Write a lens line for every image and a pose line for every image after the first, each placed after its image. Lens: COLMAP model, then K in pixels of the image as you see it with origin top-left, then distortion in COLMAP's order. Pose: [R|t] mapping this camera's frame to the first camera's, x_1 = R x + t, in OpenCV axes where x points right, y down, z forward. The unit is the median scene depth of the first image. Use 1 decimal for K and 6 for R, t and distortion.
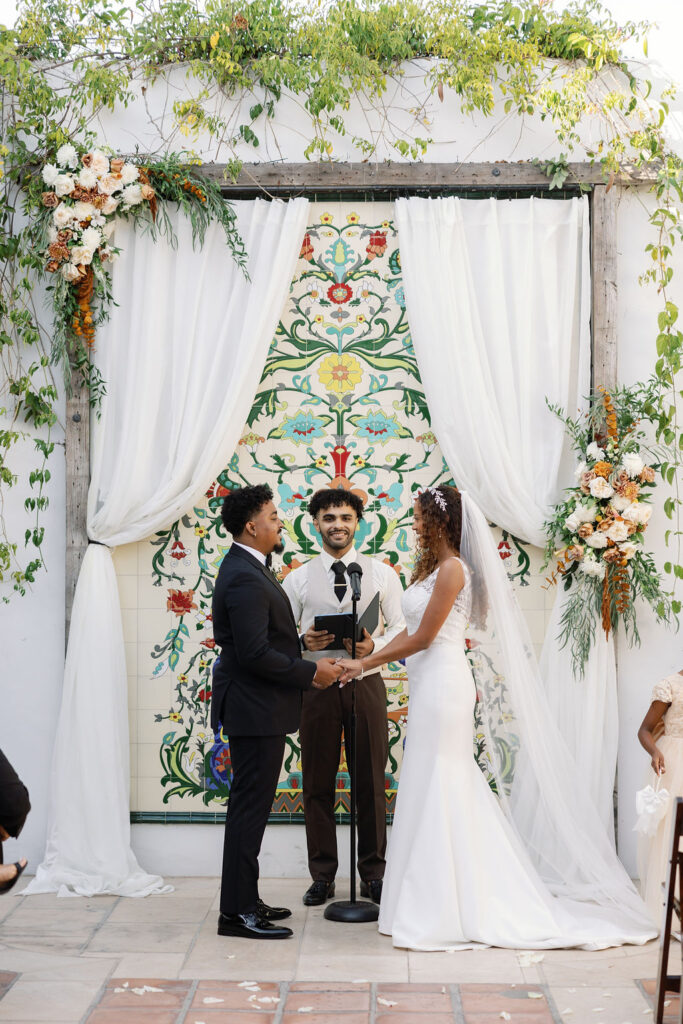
lens RADIAL K [[2150.0, 0, 341.5], [0, 2150.0, 512.0], [0, 0, 1]] dist [0.031004, -0.231646]
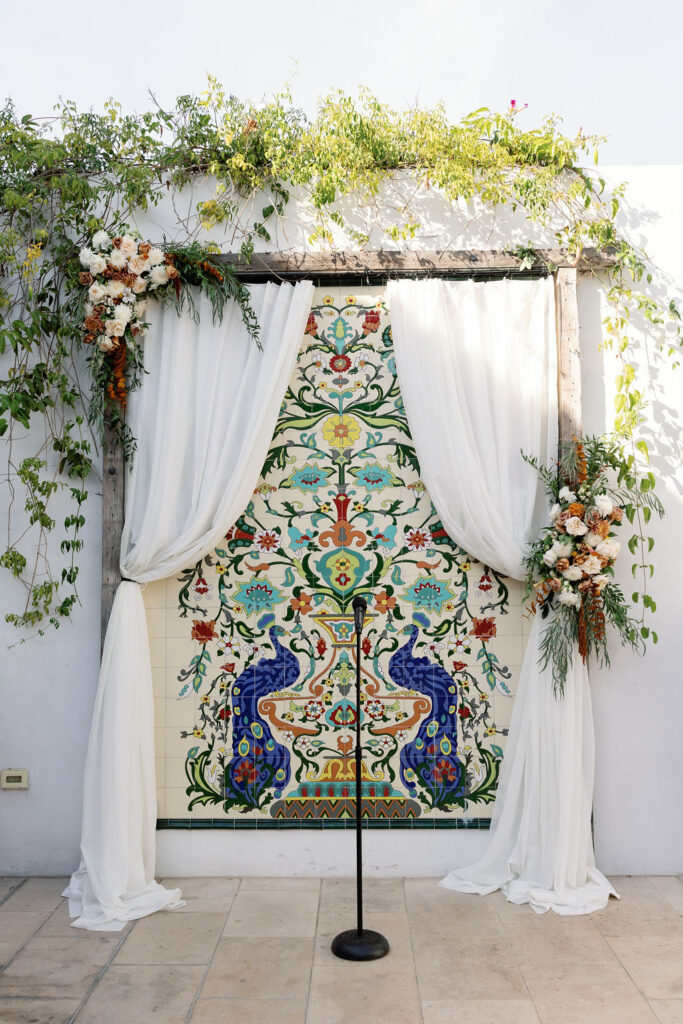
lens RADIAL K [[973.5, 0, 344.4], [0, 973.5, 494.4], [0, 0, 1]] dist [0.001510, 0.000437]
pose [[0.999895, -0.008800, 0.011480, -0.005244], [0.009598, 0.997403, -0.071383, 0.006910], [-0.010822, 0.071485, 0.997383, 0.479426]]
